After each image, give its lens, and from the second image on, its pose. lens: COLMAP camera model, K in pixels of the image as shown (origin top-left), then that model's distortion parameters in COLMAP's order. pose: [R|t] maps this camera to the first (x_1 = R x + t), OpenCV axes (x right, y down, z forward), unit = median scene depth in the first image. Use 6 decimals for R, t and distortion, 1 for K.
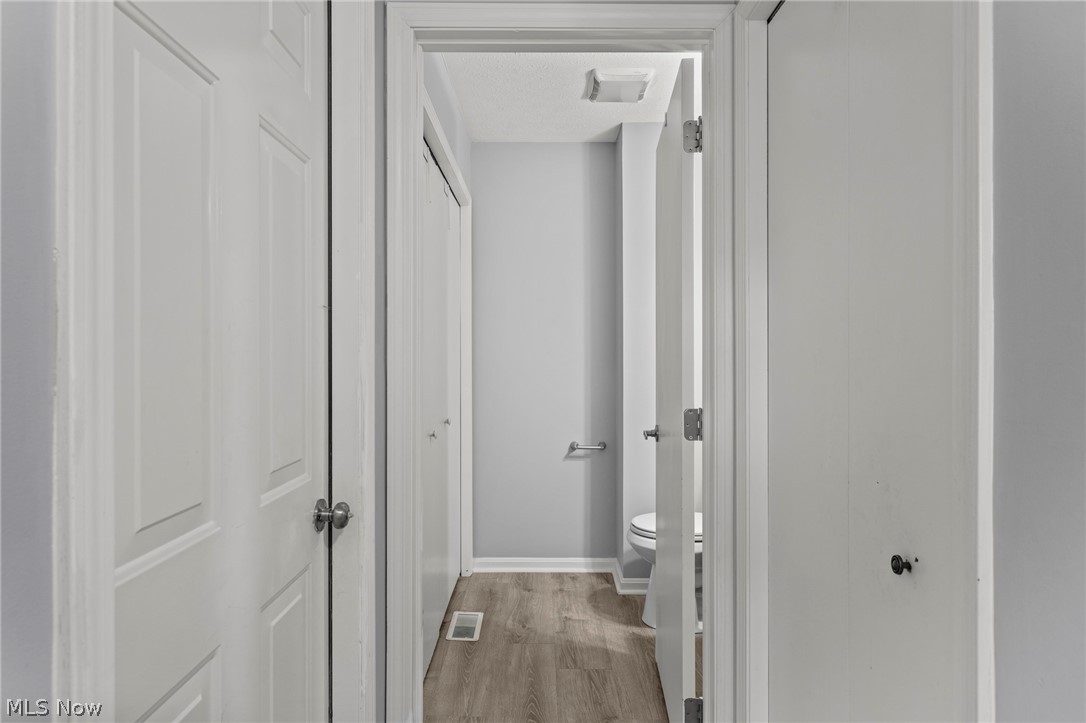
lens RADIAL K [[606.1, 0, 543.0], [0, 606.1, 361.5], [0, 0, 1]] dist [0.000268, -0.000026]
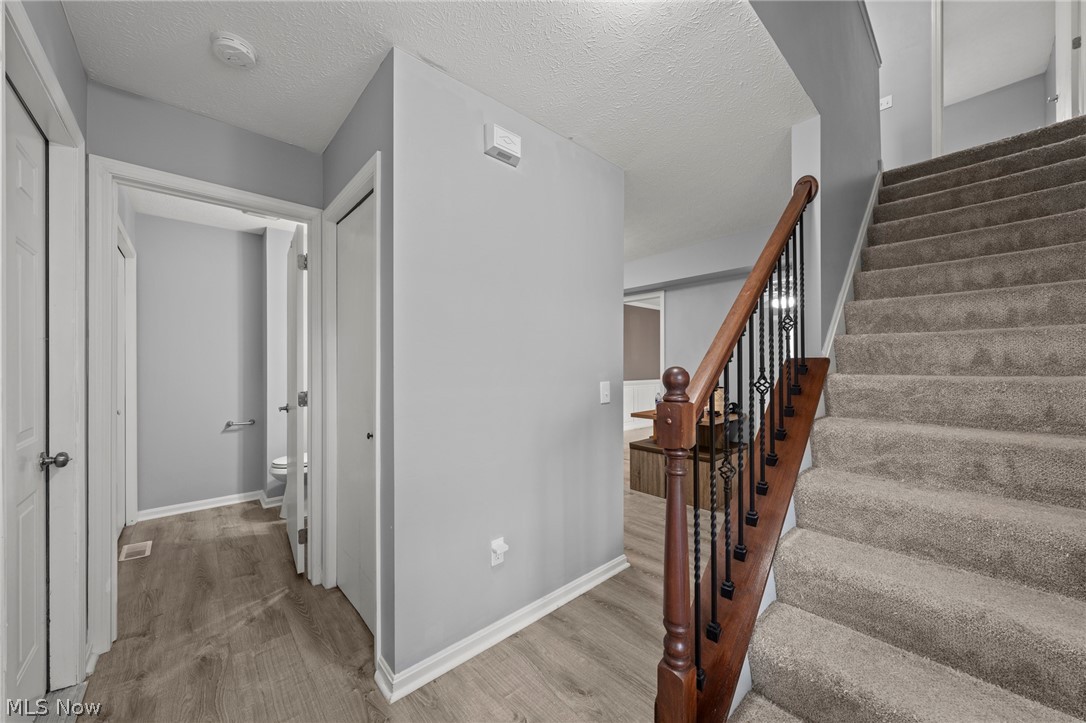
lens RADIAL K [[394.1, 0, 542.5], [0, 394.1, 364.3], [0, 0, 1]] dist [-0.006346, 0.000136]
pose [[0.746924, 0.001562, 0.664908, -0.024081], [0.003905, 0.999970, -0.006735, -0.002912], [-0.664898, 0.007627, 0.746895, -0.362169]]
